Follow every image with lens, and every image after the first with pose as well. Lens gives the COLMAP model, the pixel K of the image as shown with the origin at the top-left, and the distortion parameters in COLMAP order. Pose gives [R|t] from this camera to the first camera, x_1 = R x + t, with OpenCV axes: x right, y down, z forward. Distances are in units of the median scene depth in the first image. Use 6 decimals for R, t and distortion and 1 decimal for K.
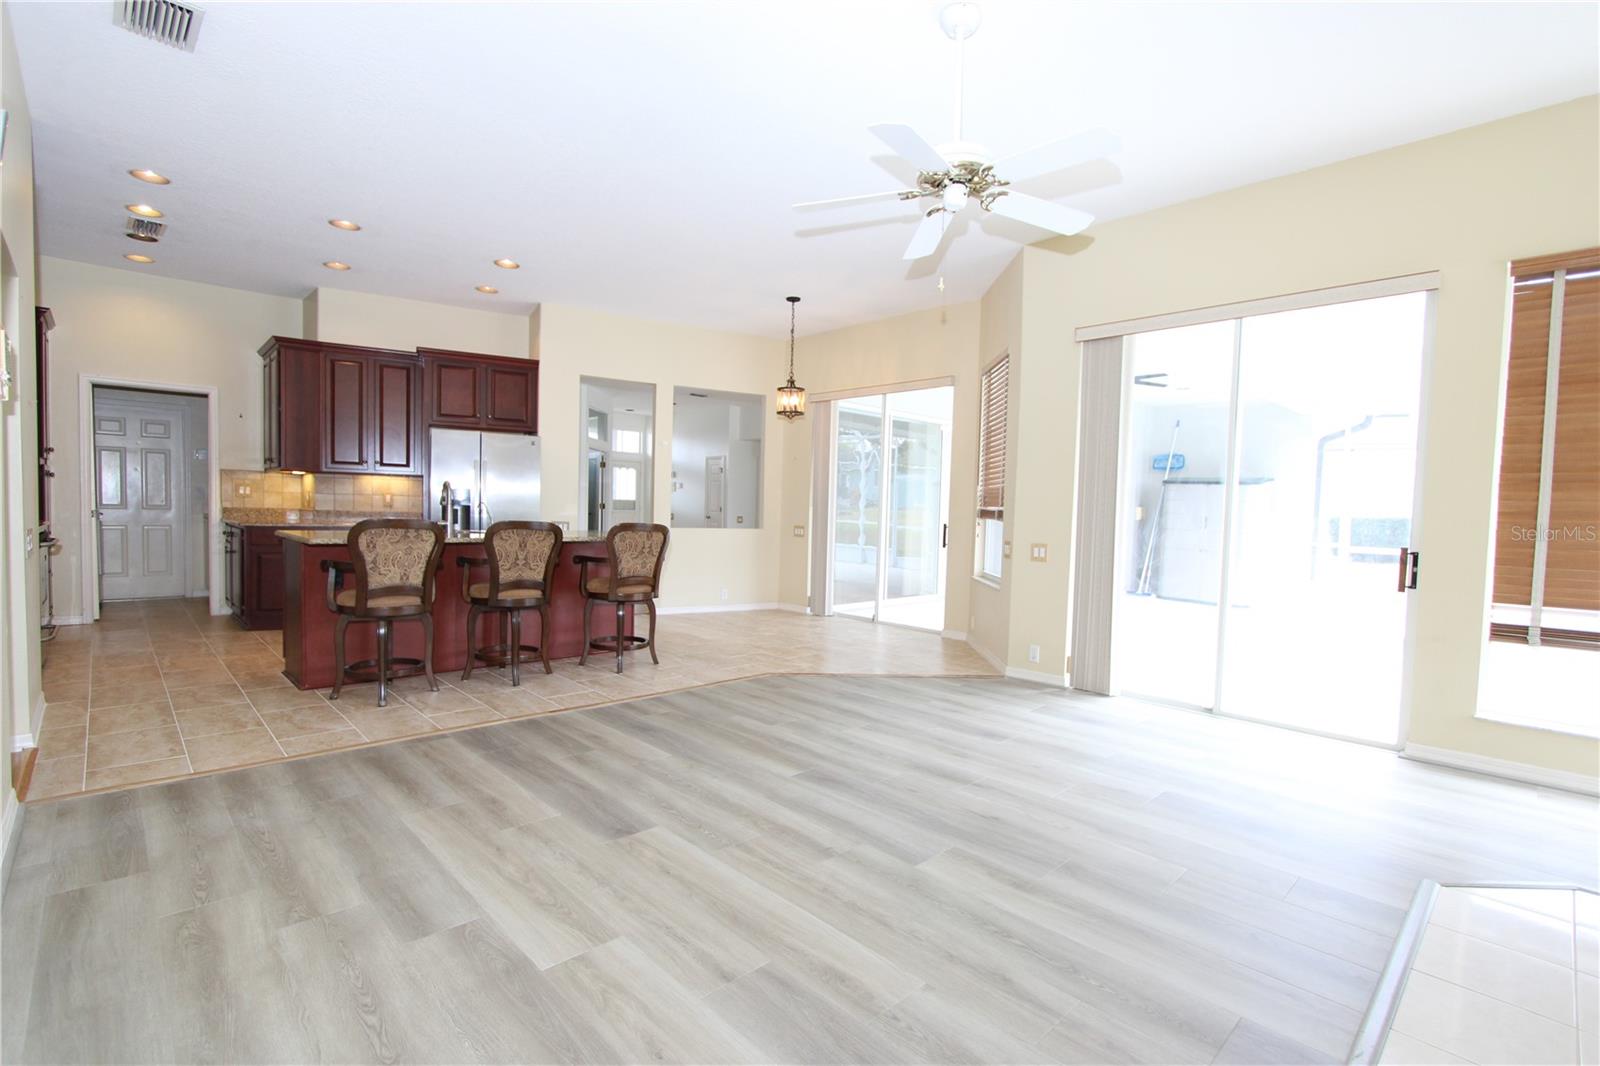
lens RADIAL K [[743.3, 0, 810.2], [0, 743.3, 538.9], [0, 0, 1]] dist [-0.000765, -0.000618]
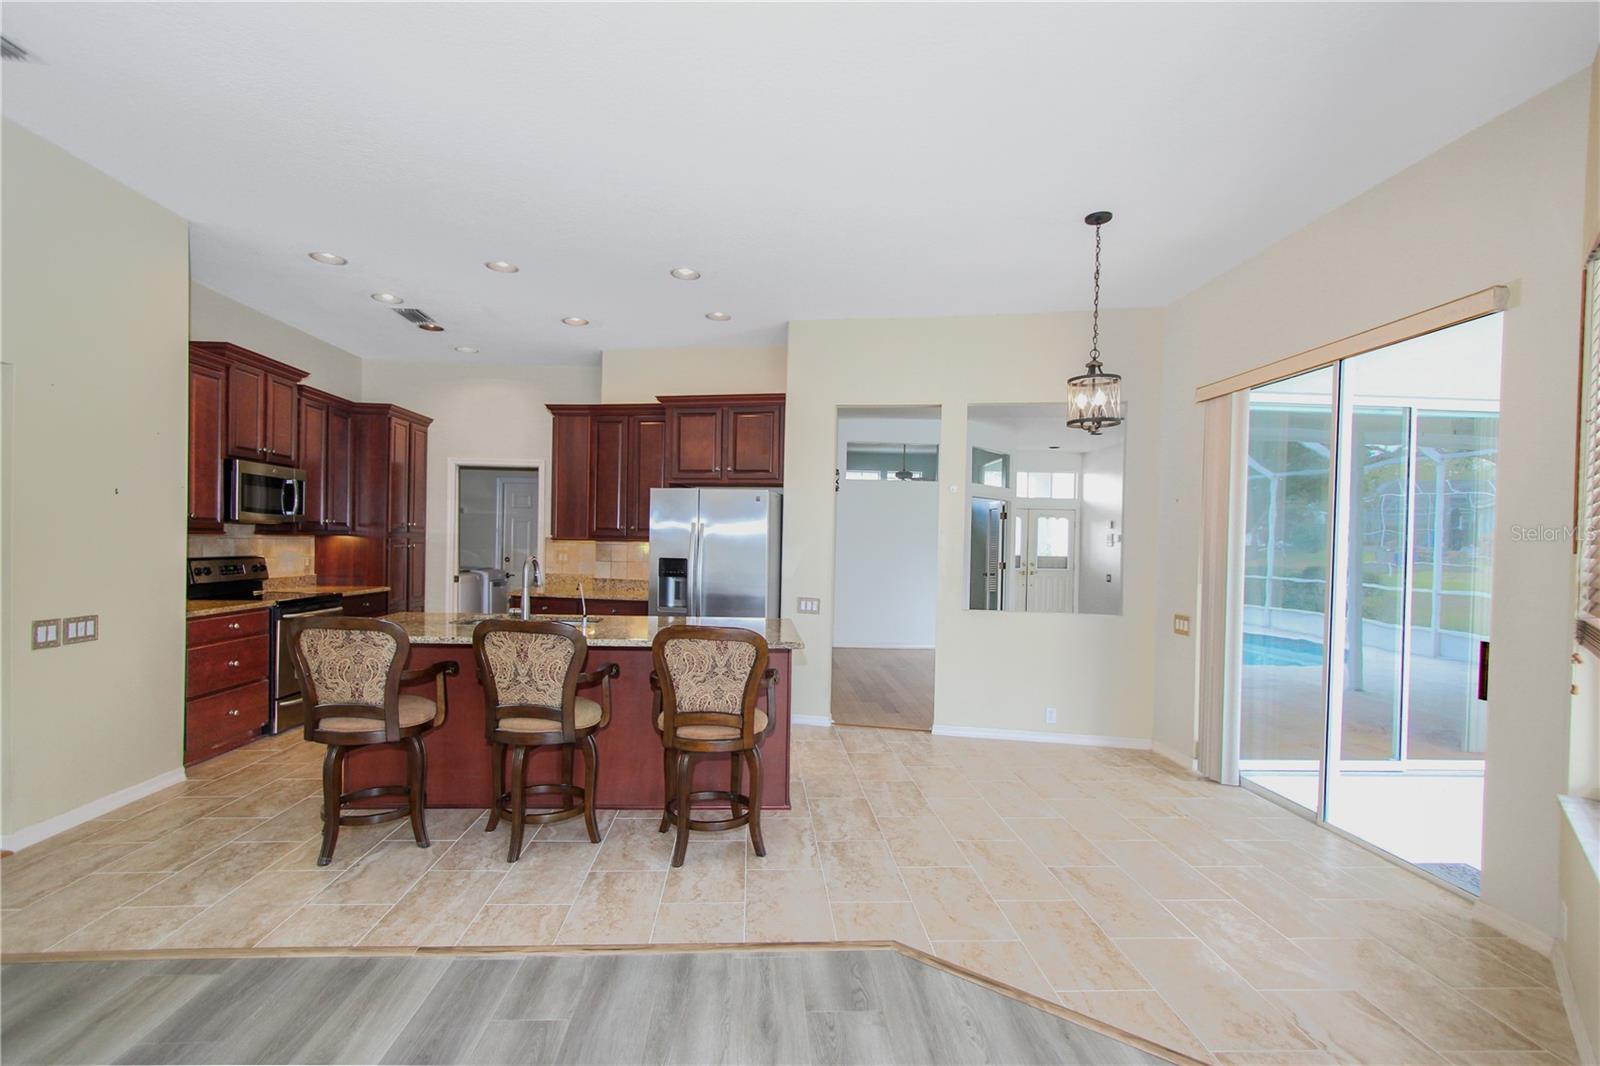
lens RADIAL K [[743.3, 0, 797.0], [0, 743.3, 548.6], [0, 0, 1]] dist [-0.000765, -0.000618]
pose [[0.758707, -0.004590, -0.651415, 0.242940], [-0.027929, 0.998826, -0.039568, -0.067594], [0.650833, 0.048214, 0.757689, 0.638315]]
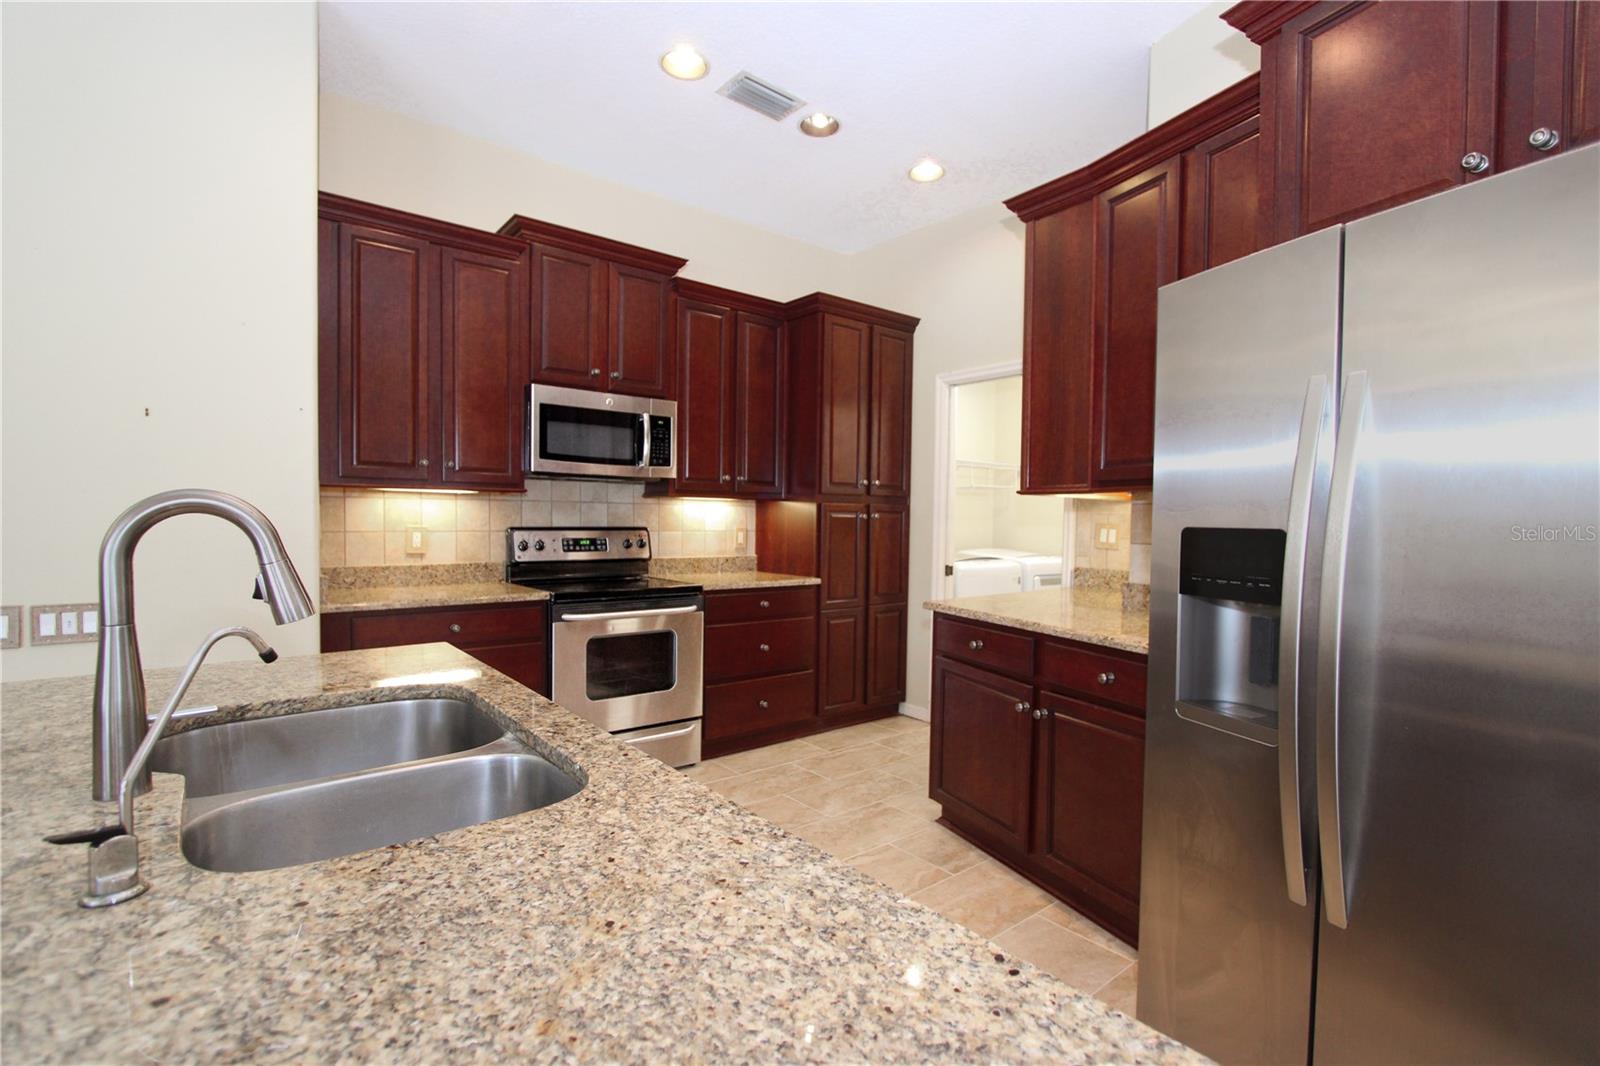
lens RADIAL K [[743.3, 0, 798.8], [0, 743.3, 529.8], [0, 0, 1]] dist [-0.000765, -0.000618]
pose [[-0.079750, -0.010385, -0.996761, -0.347116], [-0.058433, 0.998275, -0.005725, -0.081487], [0.995101, 0.057788, -0.080219, 1.243325]]
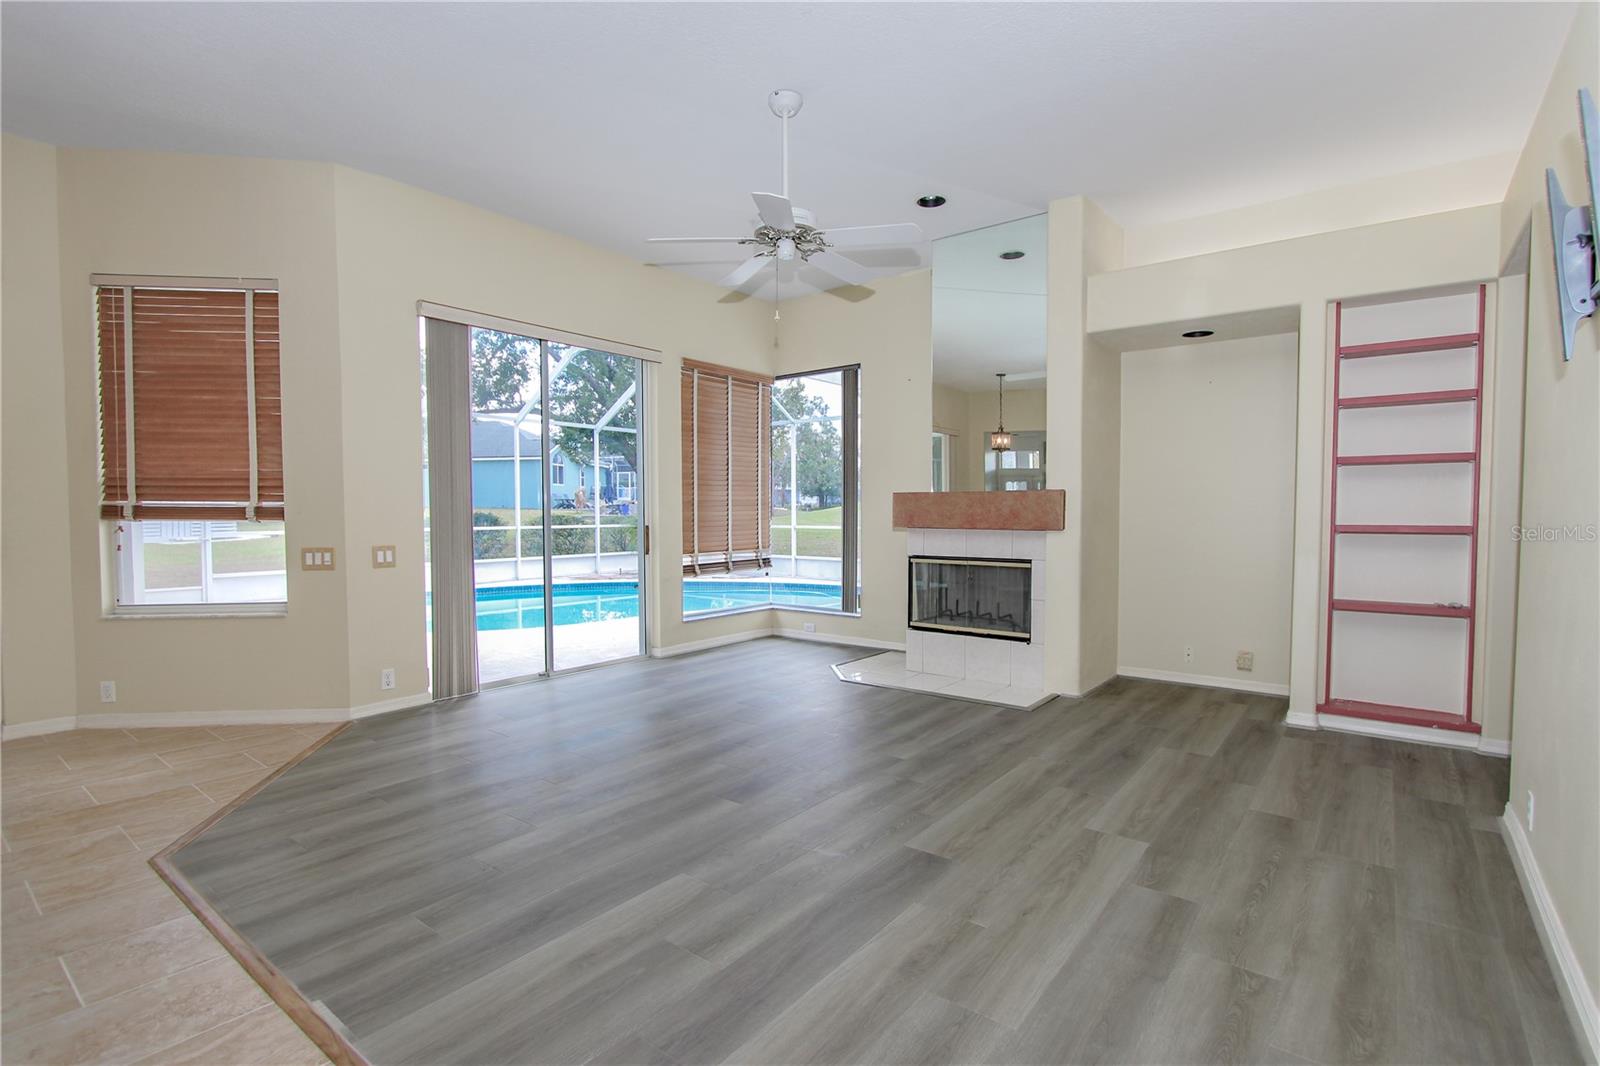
lens RADIAL K [[743.3, 0, 812.4], [0, 743.3, 535.9], [0, 0, 1]] dist [-0.000765, -0.000618]
pose [[-0.147779, -0.059428, 0.987233, -0.645306], [0.034680, 0.997268, 0.065223, -0.047063], [-0.988412, 0.043876, -0.145314, 0.718628]]
